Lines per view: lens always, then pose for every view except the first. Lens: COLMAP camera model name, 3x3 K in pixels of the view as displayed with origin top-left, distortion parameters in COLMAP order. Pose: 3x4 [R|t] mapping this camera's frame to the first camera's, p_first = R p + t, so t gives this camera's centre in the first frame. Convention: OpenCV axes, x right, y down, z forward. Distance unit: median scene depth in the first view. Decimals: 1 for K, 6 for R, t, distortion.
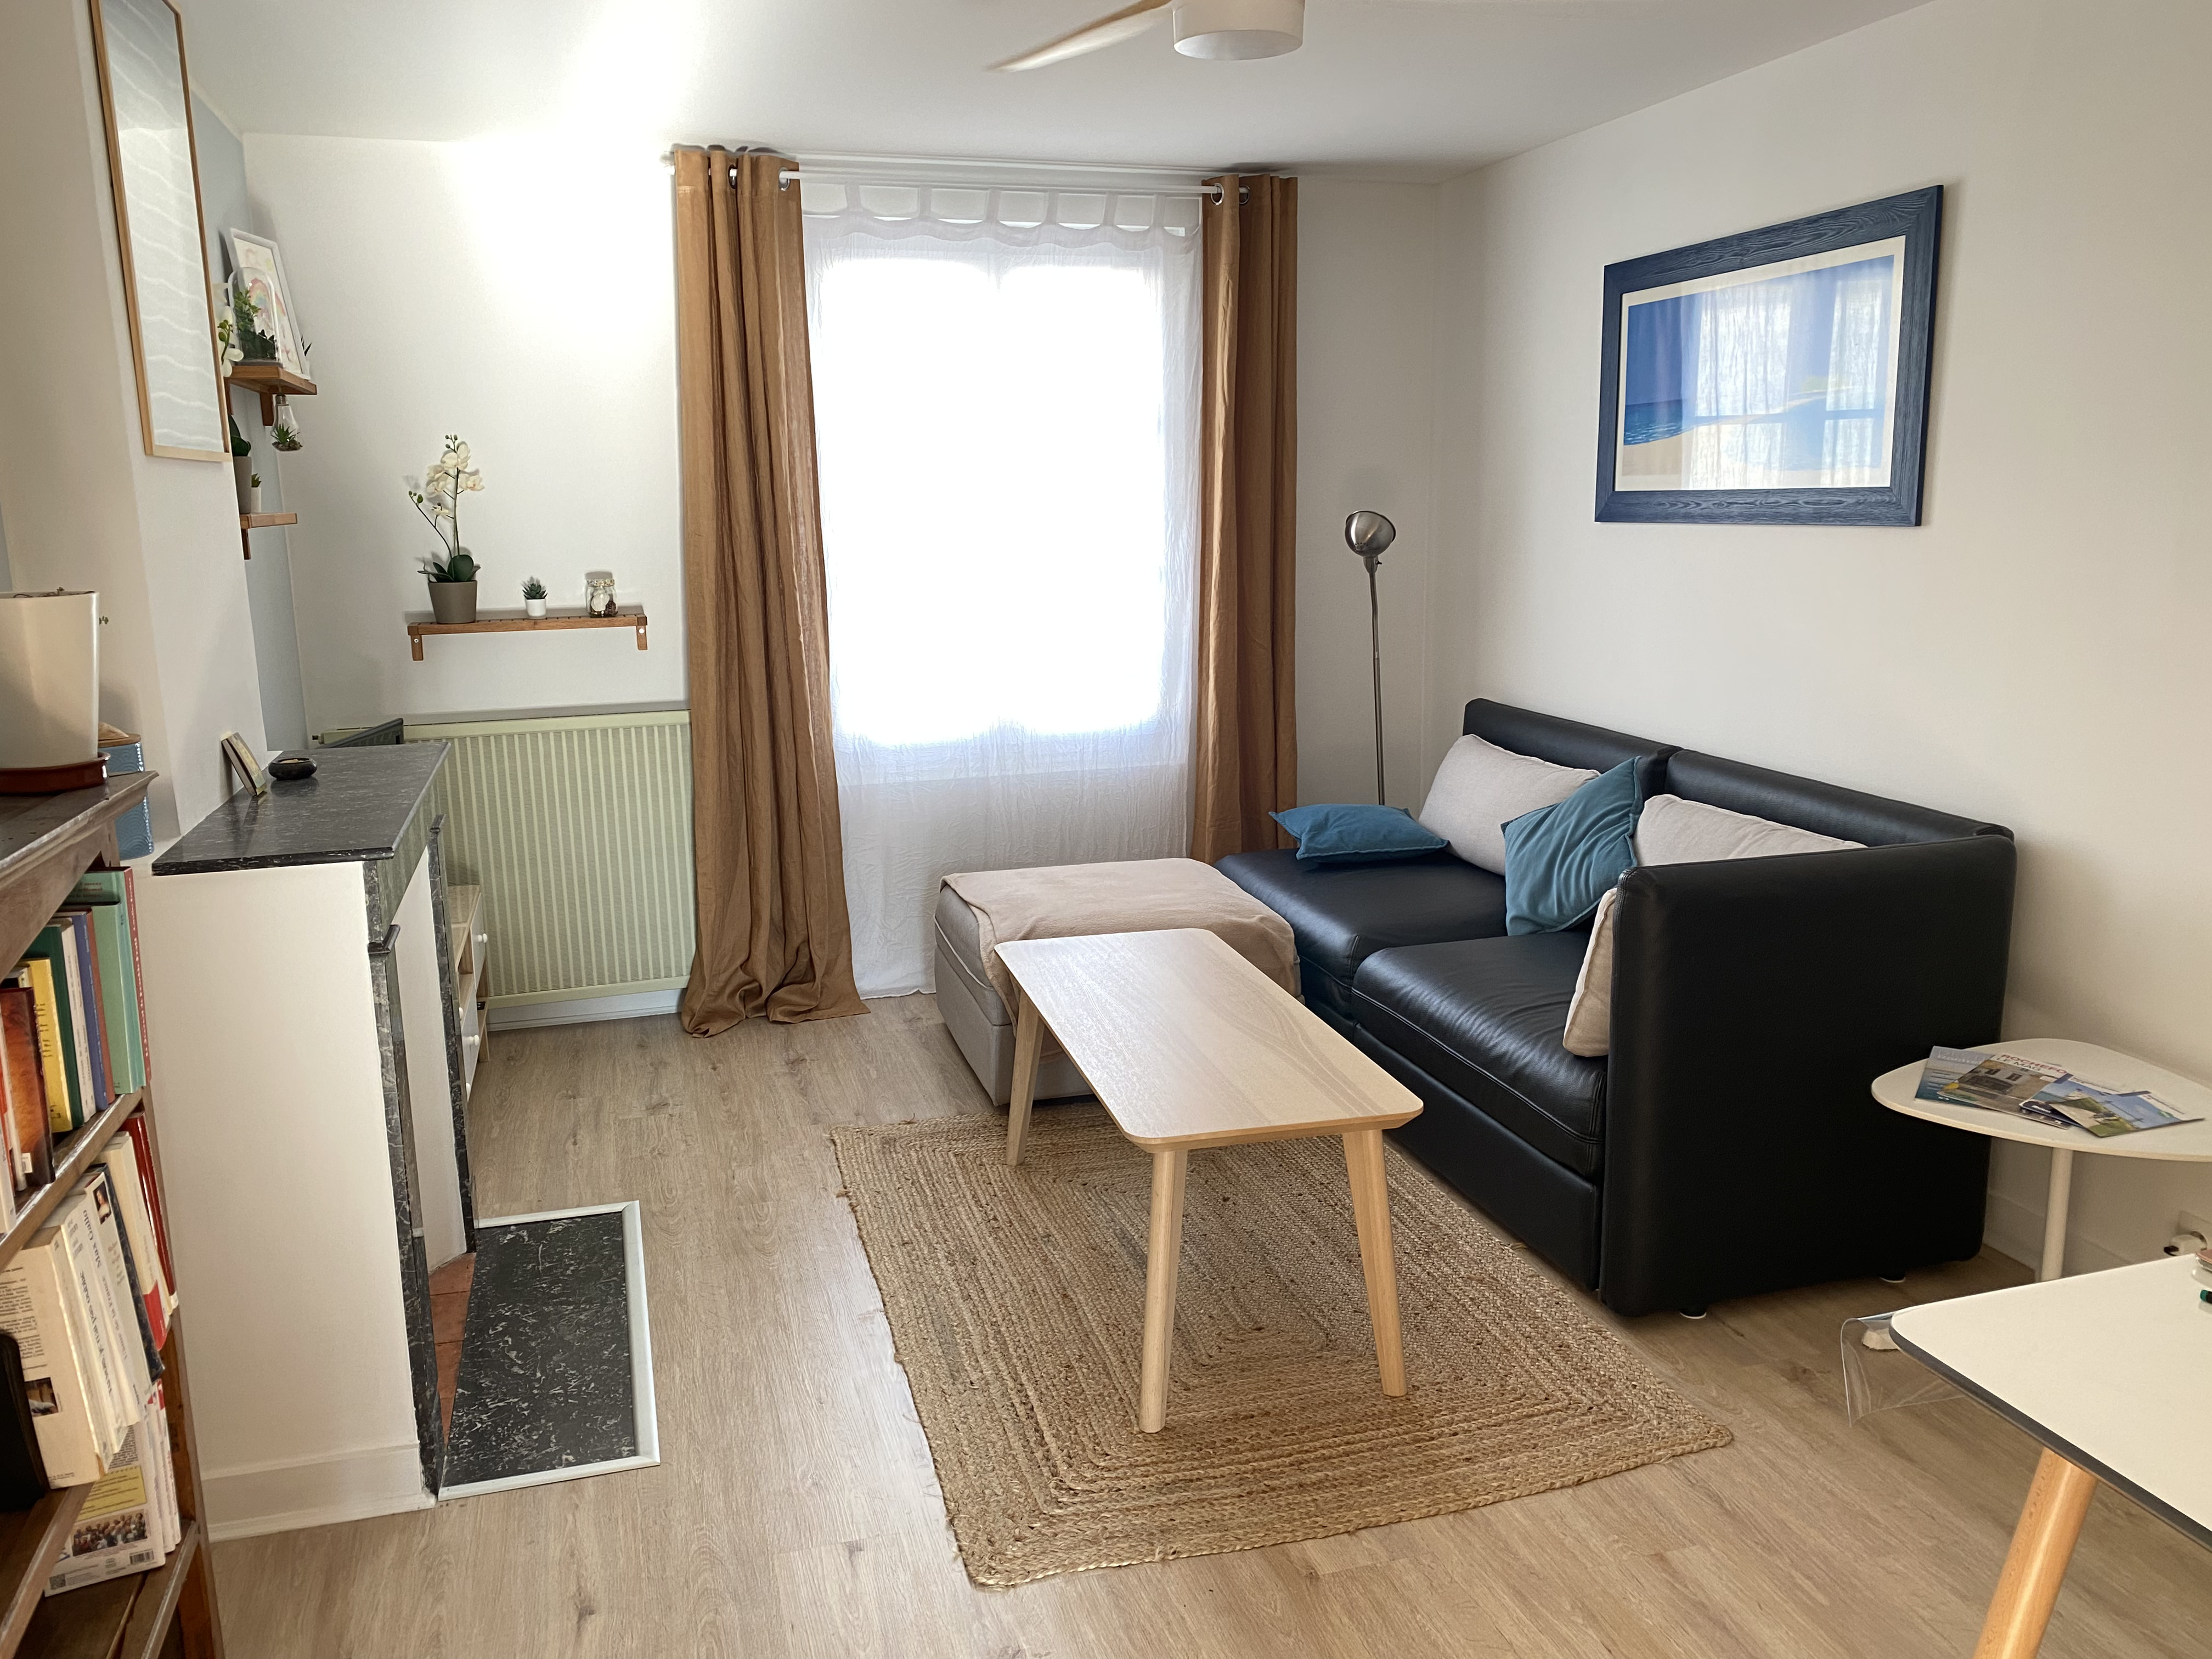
lens RADIAL K [[1785.5, 0, 1106.0], [0, 1785.5, 829.5], [0, 0, 1]] dist [0.223540, -0.004236]
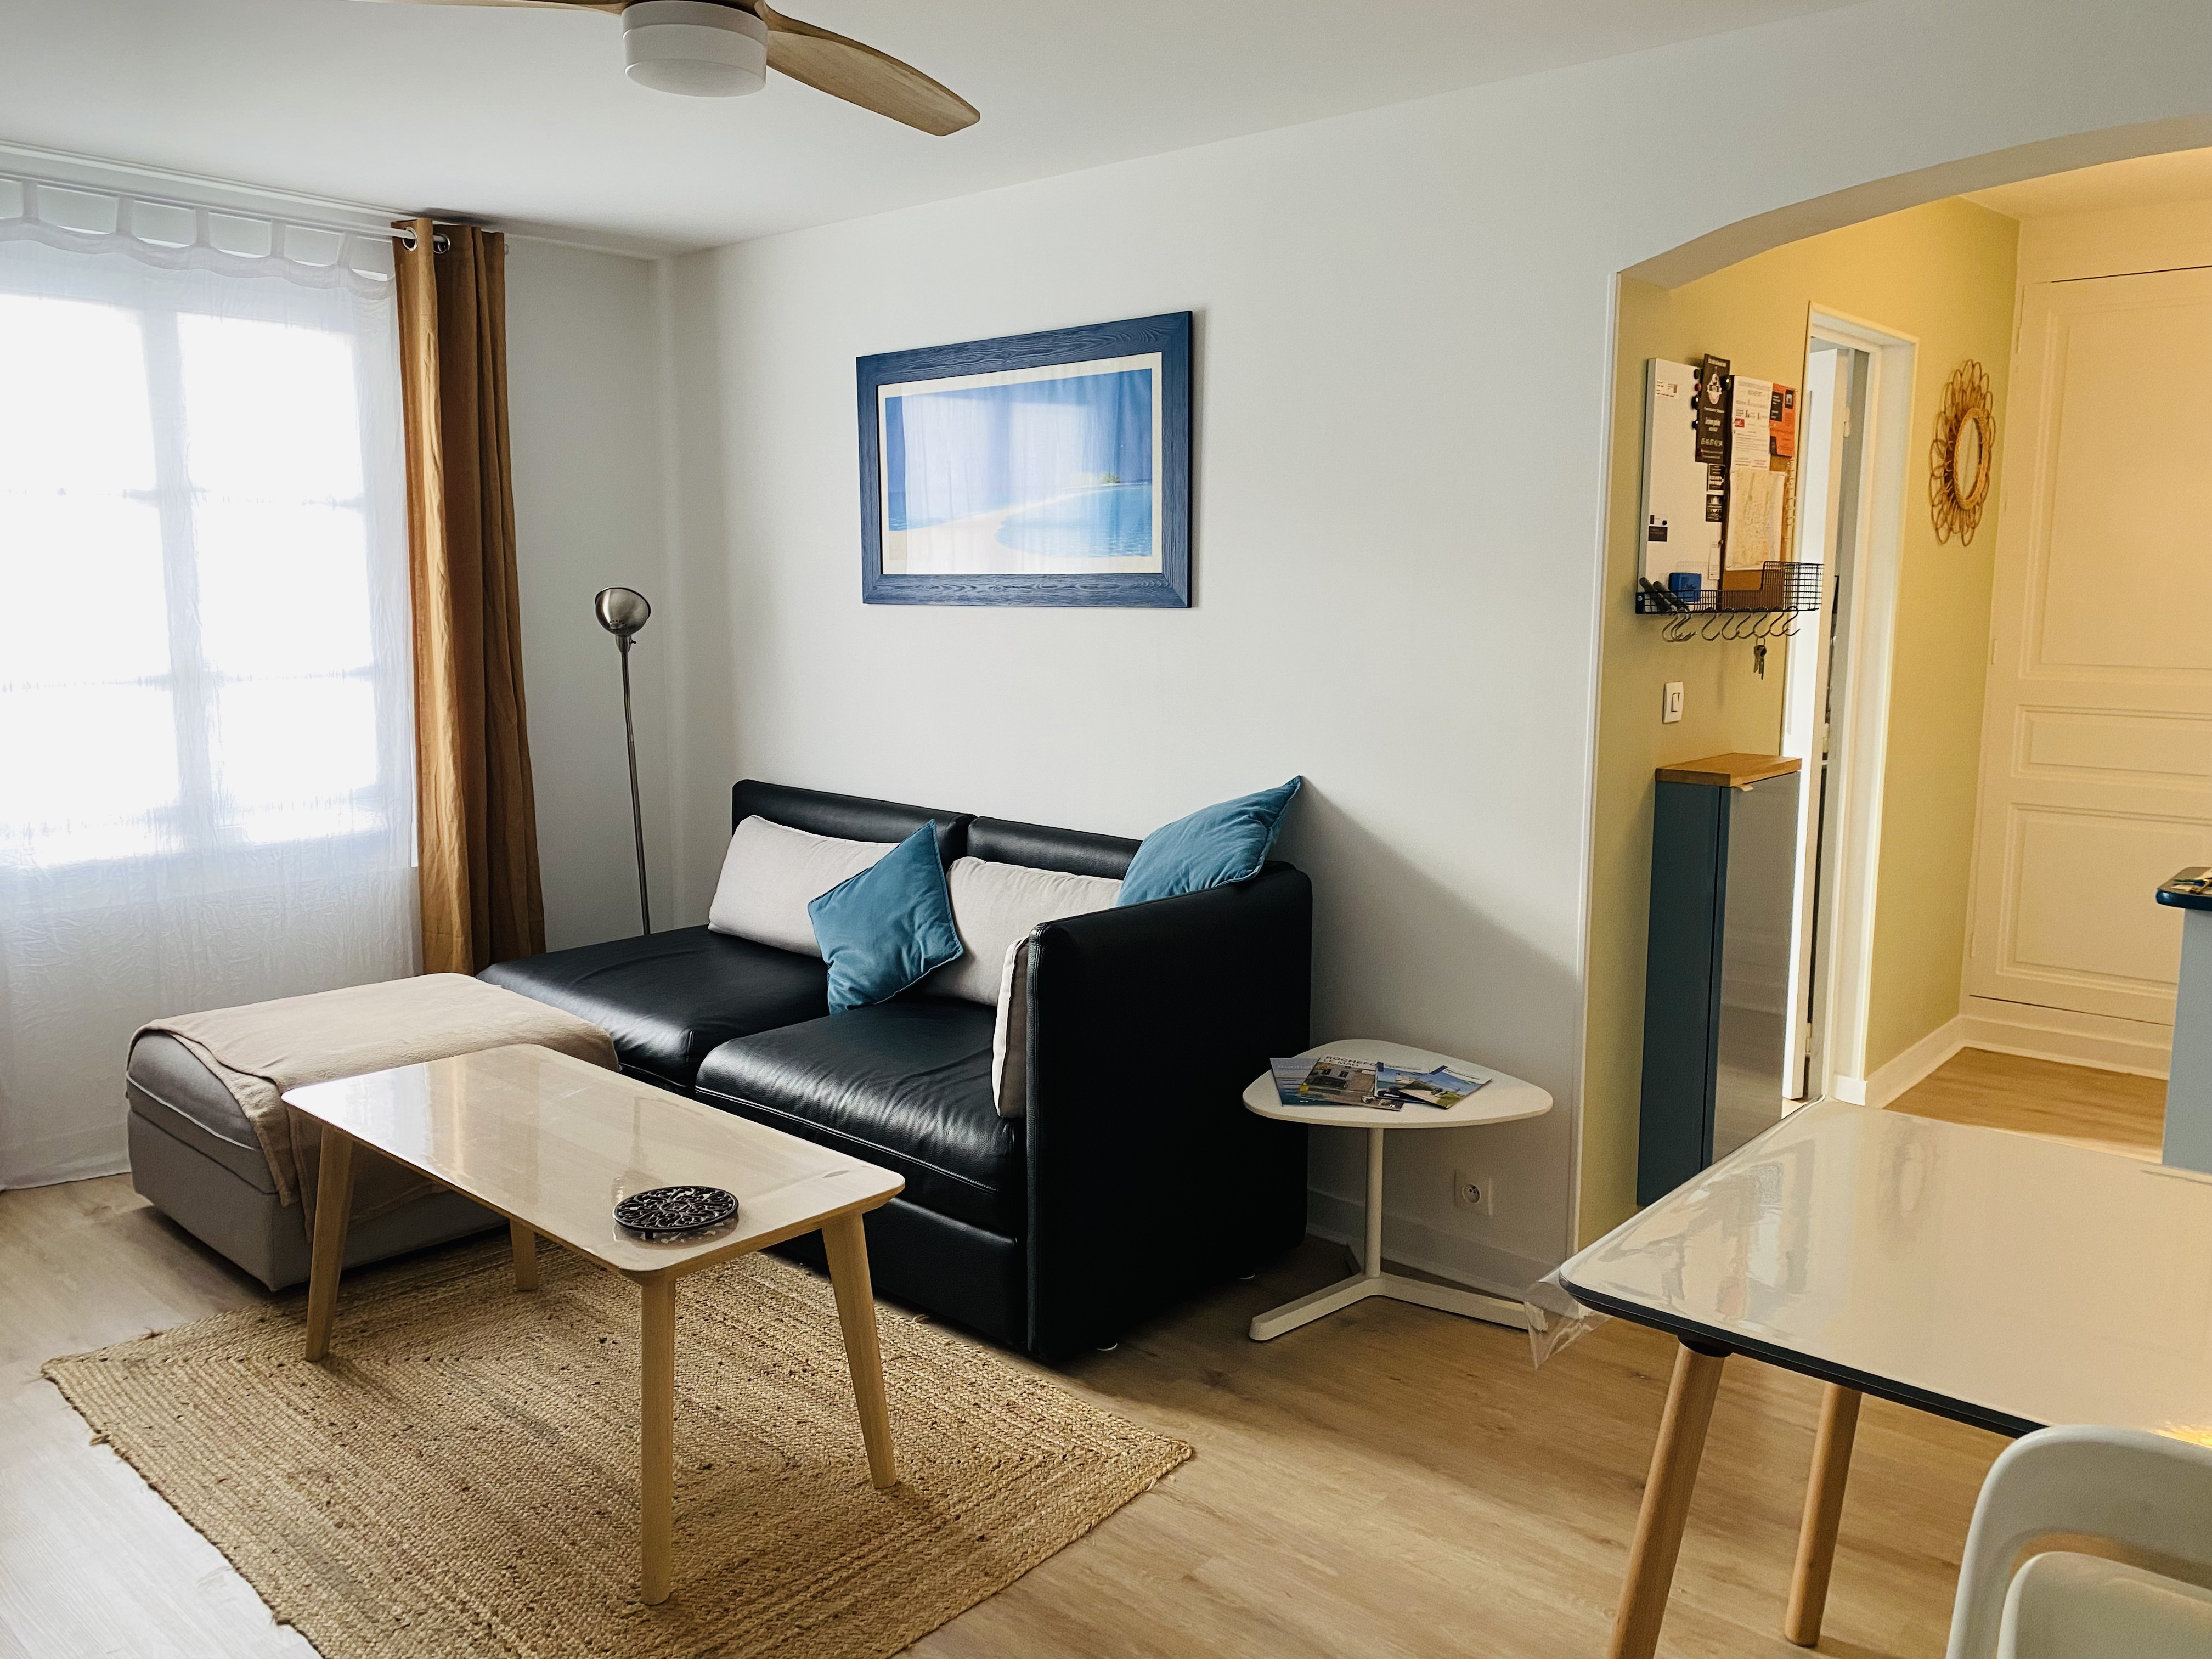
lens RADIAL K [[1805.8, 0, 1106.0], [0, 1805.8, 829.5], [0, 0, 1]] dist [0.221703, -0.106470]
pose [[0.885944, -0.060170, 0.459872, -0.108719], [0.084763, 0.995855, -0.032996, 0.004737], [-0.455980, 0.068213, 0.887372, 0.048319]]
